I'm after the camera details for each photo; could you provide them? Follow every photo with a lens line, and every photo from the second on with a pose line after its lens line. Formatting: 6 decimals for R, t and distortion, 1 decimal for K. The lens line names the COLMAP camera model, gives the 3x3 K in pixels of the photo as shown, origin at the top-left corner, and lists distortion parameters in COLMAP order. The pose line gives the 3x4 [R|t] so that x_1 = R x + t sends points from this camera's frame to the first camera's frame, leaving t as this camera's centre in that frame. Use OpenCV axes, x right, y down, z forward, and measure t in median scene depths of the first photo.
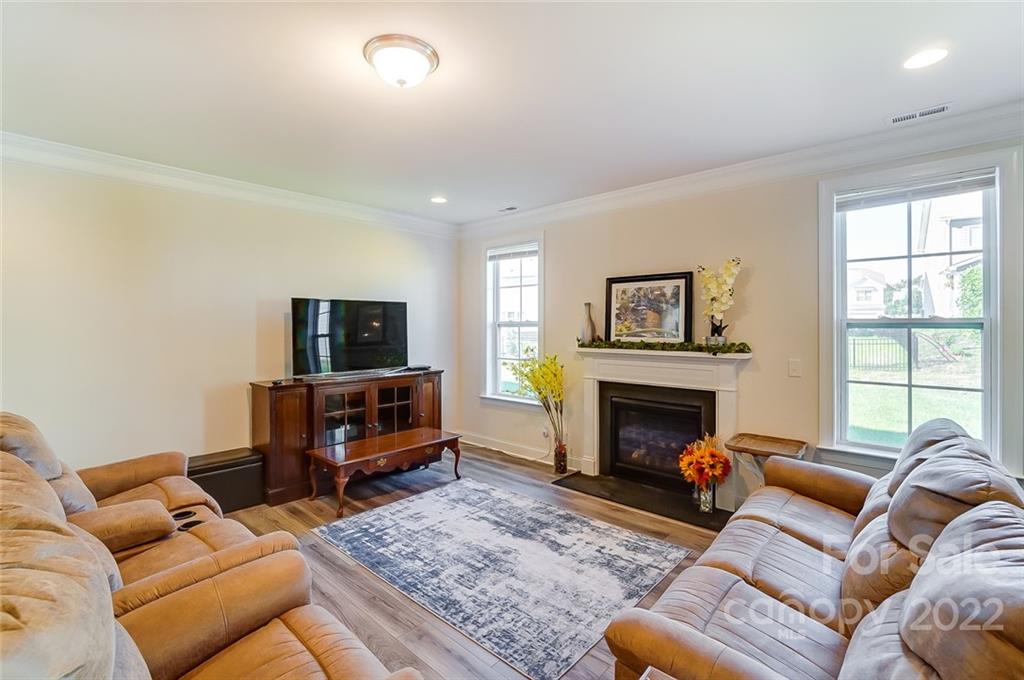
lens RADIAL K [[459.6, 0, 509.3], [0, 459.6, 331.0], [0, 0, 1]] dist [-0.020814, 0.005801]
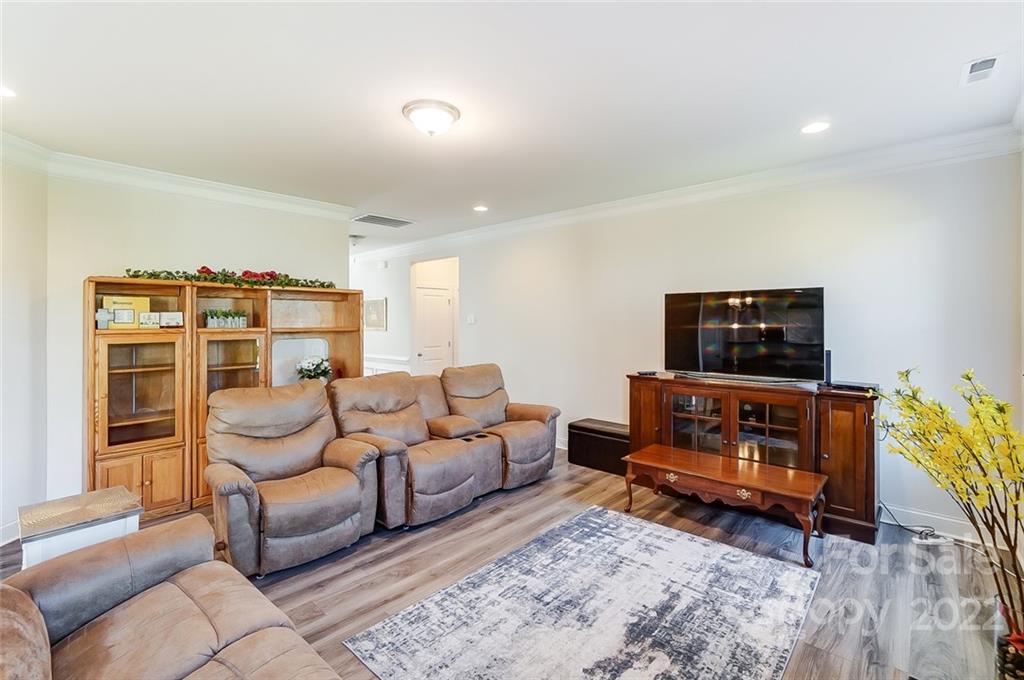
lens RADIAL K [[459.6, 0, 506.7], [0, 459.6, 318.3], [0, 0, 1]] dist [-0.020814, 0.005801]
pose [[-0.001103, -0.004553, -0.999989, 0.615235], [-0.012051, 0.999917, -0.004539, -0.009684], [0.999927, 0.012046, -0.001158, 0.706245]]
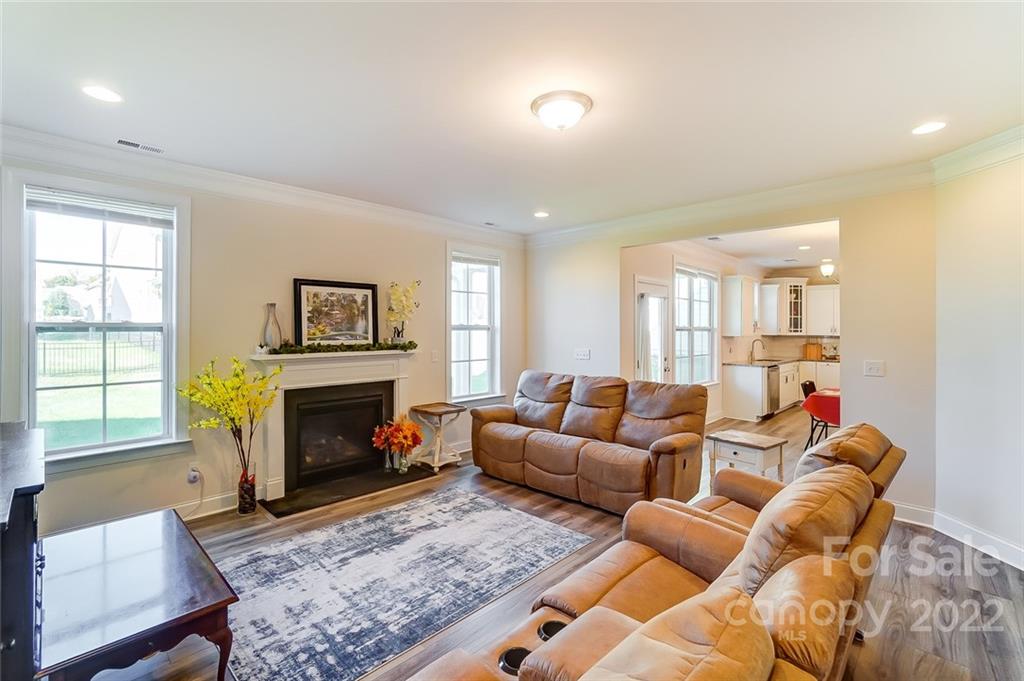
lens RADIAL K [[459.6, 0, 507.2], [0, 459.6, 332.3], [0, 0, 1]] dist [-0.020814, 0.005801]
pose [[0.025903, -0.006871, 0.999641, -0.838379], [0.012005, 0.999906, 0.006562, -0.007645], [-0.999592, 0.011830, 0.025983, 0.646550]]
